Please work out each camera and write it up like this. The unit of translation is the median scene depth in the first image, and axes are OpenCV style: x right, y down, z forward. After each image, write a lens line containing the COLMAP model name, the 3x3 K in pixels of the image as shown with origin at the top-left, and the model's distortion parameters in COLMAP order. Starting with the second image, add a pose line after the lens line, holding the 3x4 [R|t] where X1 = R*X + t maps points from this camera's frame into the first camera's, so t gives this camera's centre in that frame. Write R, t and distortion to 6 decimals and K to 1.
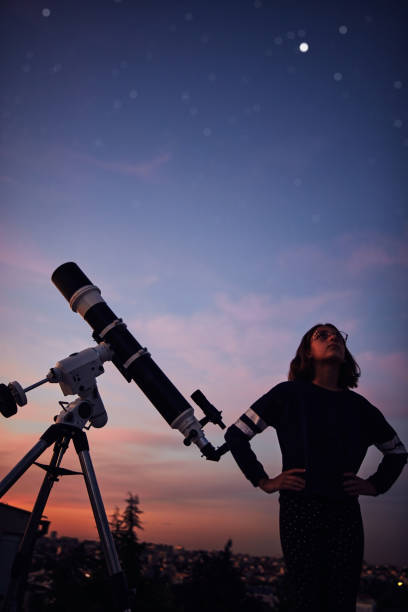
lens RADIAL K [[492.4, 0, 204.0], [0, 492.4, 306.0], [0, 0, 1]] dist [0.008321, -0.048047]
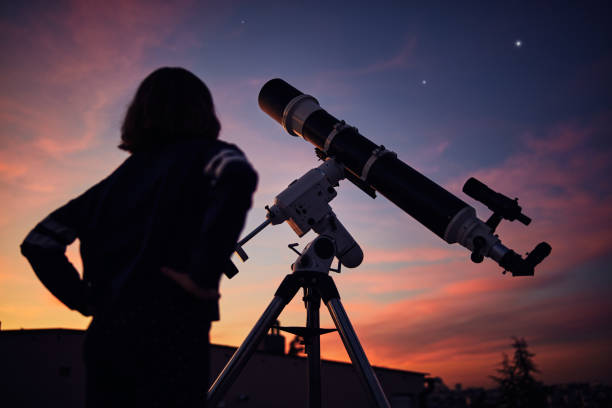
lens RADIAL K [[492.4, 0, 306.0], [0, 492.4, 204.0], [0, 0, 1]] dist [0.008321, -0.048047]
pose [[0.845931, -0.278683, -0.454683, 0.091173], [0.313568, 0.949565, 0.001384, 0.134976], [0.431365, -0.143745, 0.890652, 0.324459]]
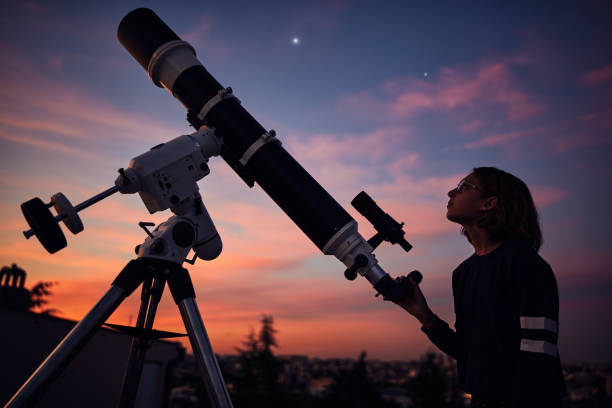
lens RADIAL K [[492.4, 0, 306.0], [0, 492.4, 204.0], [0, 0, 1]] dist [0.008321, -0.048047]
pose [[0.997226, -0.060134, -0.043872, -0.057148], [0.066198, 0.985962, 0.153287, 0.087197], [0.034038, -0.155766, 0.987207, 0.389440]]
